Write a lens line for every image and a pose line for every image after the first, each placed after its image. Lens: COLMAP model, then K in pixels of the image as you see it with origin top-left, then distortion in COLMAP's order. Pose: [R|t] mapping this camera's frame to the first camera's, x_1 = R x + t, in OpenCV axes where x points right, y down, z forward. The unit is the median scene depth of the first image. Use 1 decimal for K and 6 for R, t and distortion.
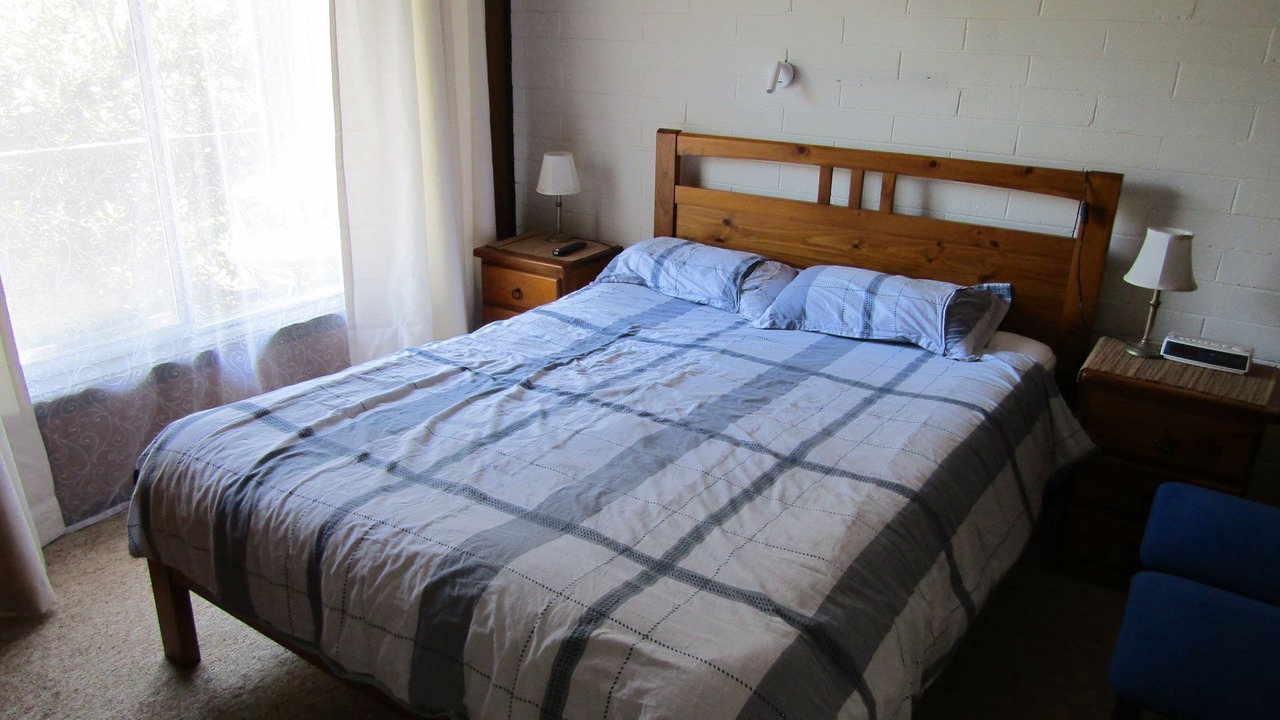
lens RADIAL K [[912.3, 0, 640.0], [0, 912.3, 360.0], [0, 0, 1]] dist [-0.015539, 0.002288]
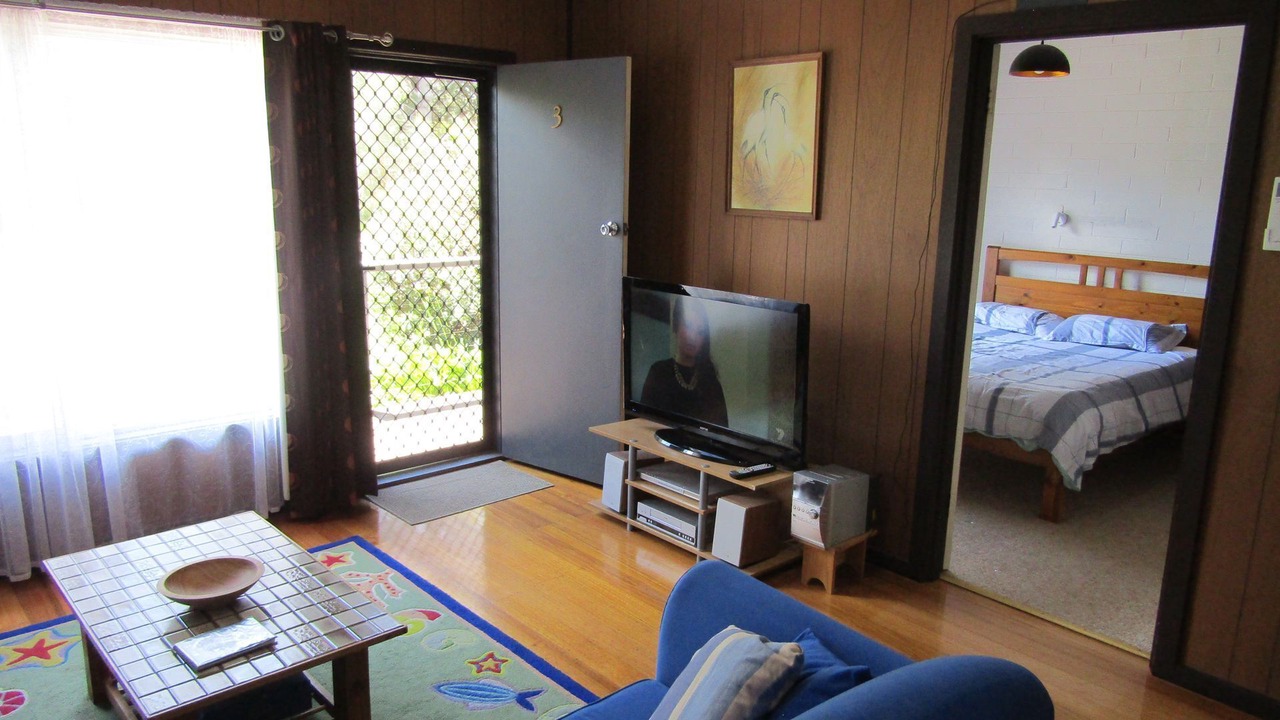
lens RADIAL K [[912.3, 0, 640.0], [0, 912.3, 360.0], [0, 0, 1]] dist [-0.015539, 0.002288]
pose [[0.969020, 0.054932, -0.240797, -0.237892], [-0.090530, 0.986095, -0.139361, 0.346323], [0.229794, 0.156843, 0.960518, -1.055558]]
